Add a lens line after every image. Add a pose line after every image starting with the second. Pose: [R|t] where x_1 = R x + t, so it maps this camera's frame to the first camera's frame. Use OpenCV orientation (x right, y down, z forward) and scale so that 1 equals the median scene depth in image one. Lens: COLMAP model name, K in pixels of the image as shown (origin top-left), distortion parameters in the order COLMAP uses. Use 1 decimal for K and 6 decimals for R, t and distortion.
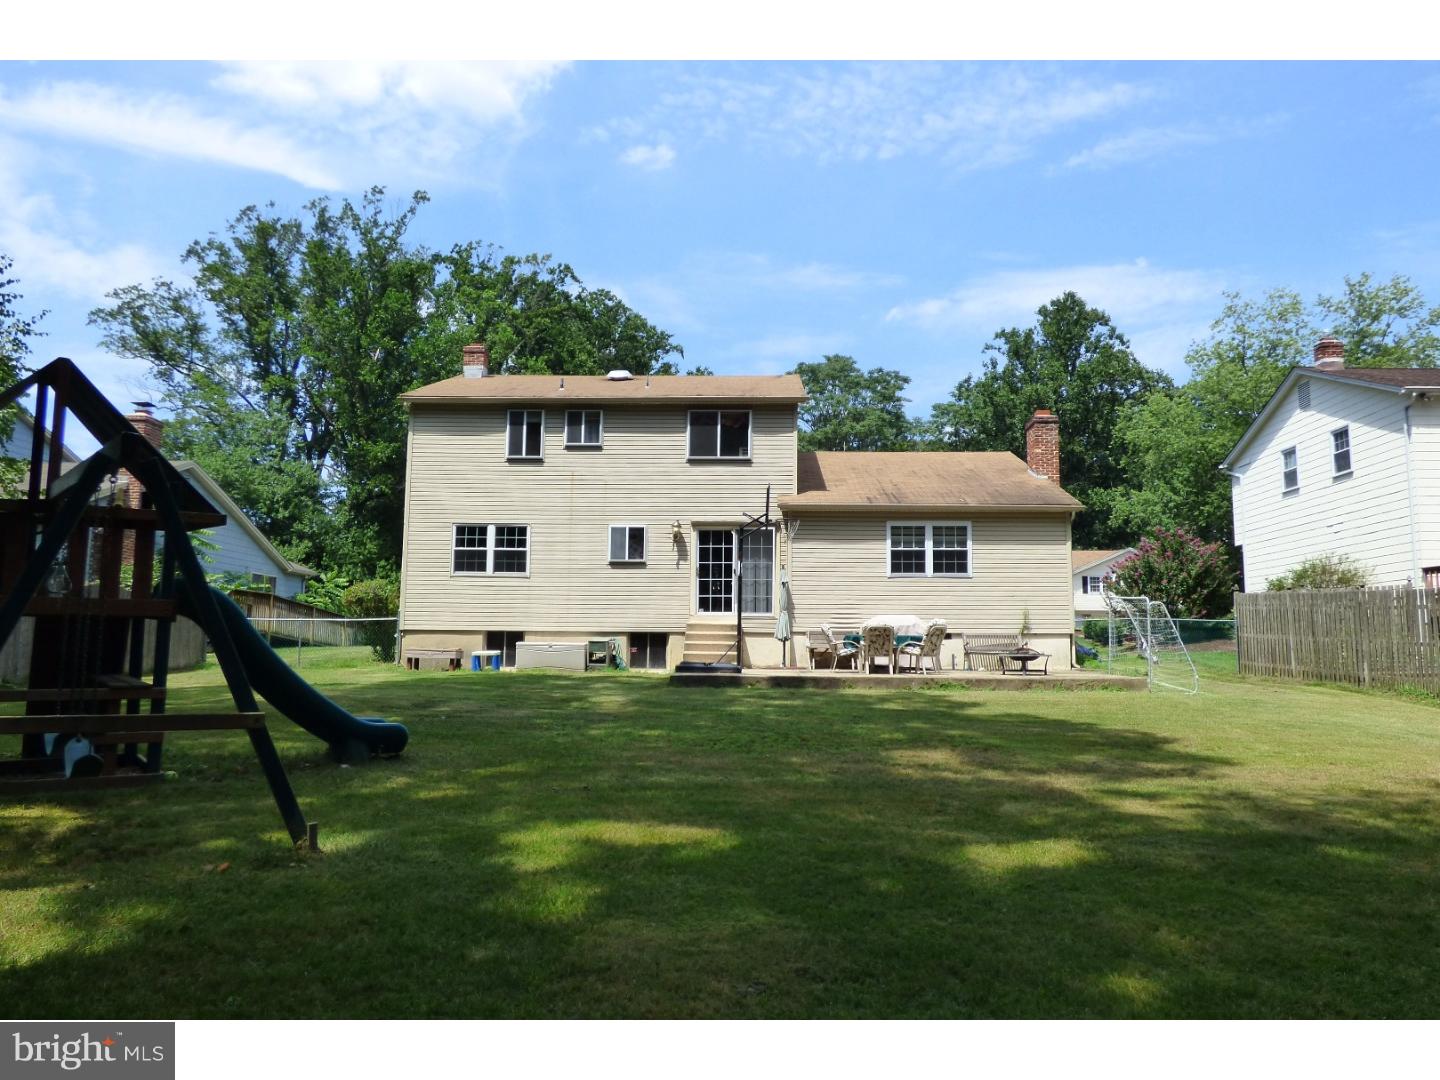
lens RADIAL K [[997.2, 0, 720.0], [0, 997.2, 540.0], [0, 0, 1]] dist [-0.007685, 0.001006]
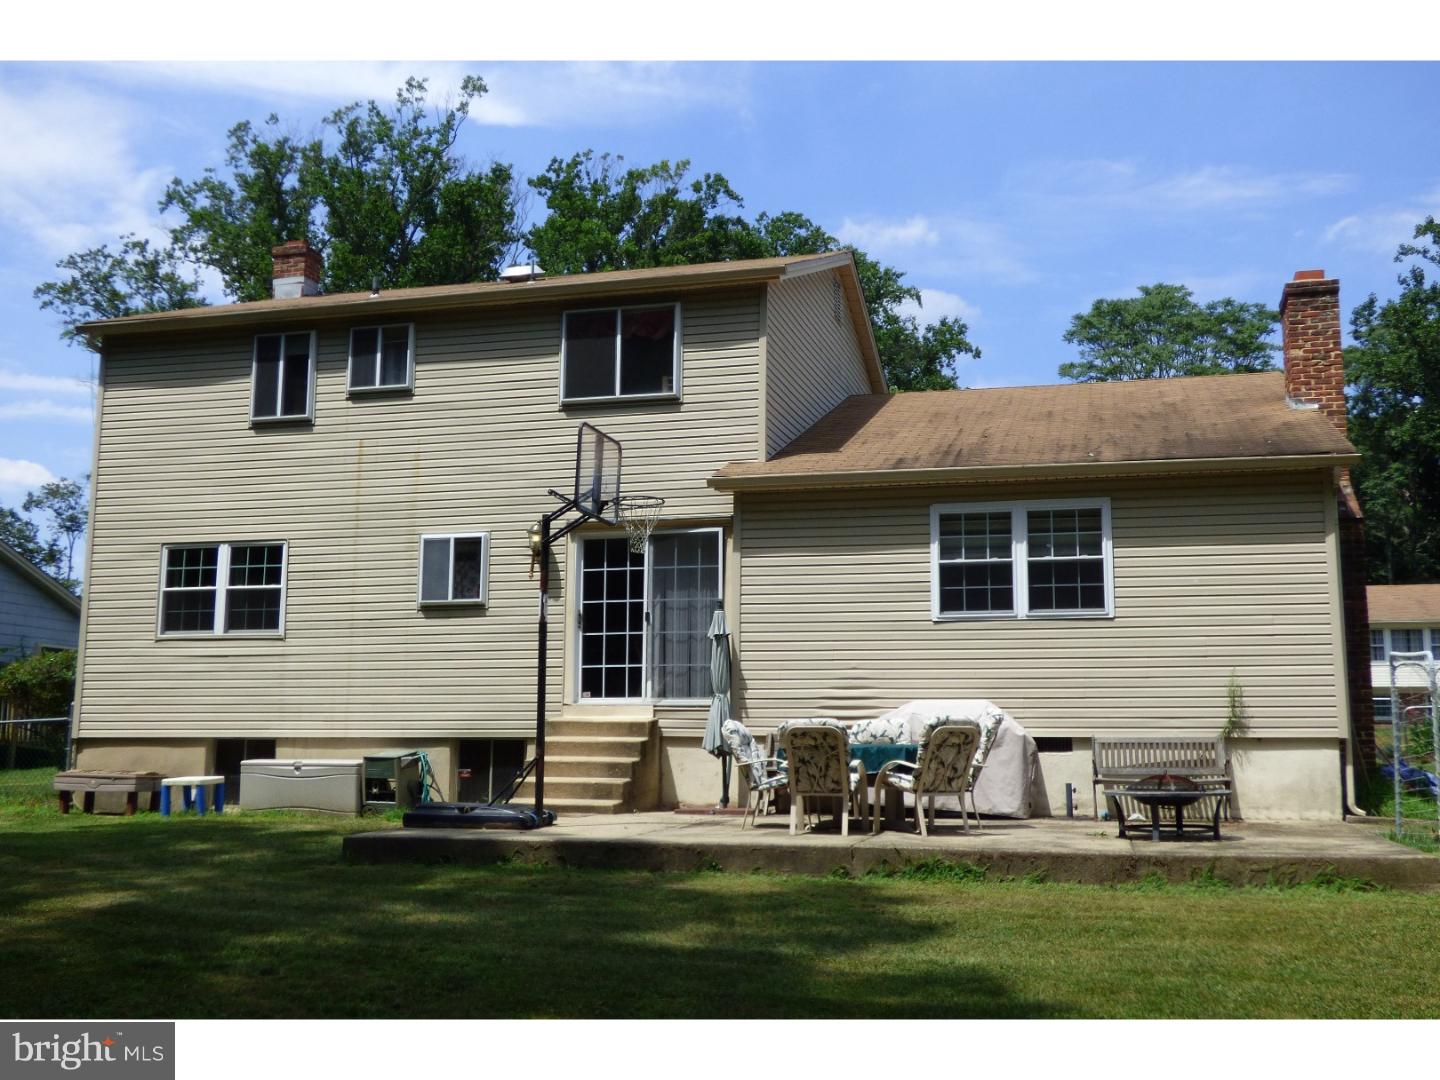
lens RADIAL K [[1447.4, 0, 720.0], [0, 1447.4, 540.0], [0, 0, 1]] dist [0.020097, -0.141984]
pose [[0.975961, -0.036401, -0.214882, 0.207994], [0.028701, 0.998833, -0.038846, 0.021303], [0.216045, 0.031745, 0.975867, 0.282289]]
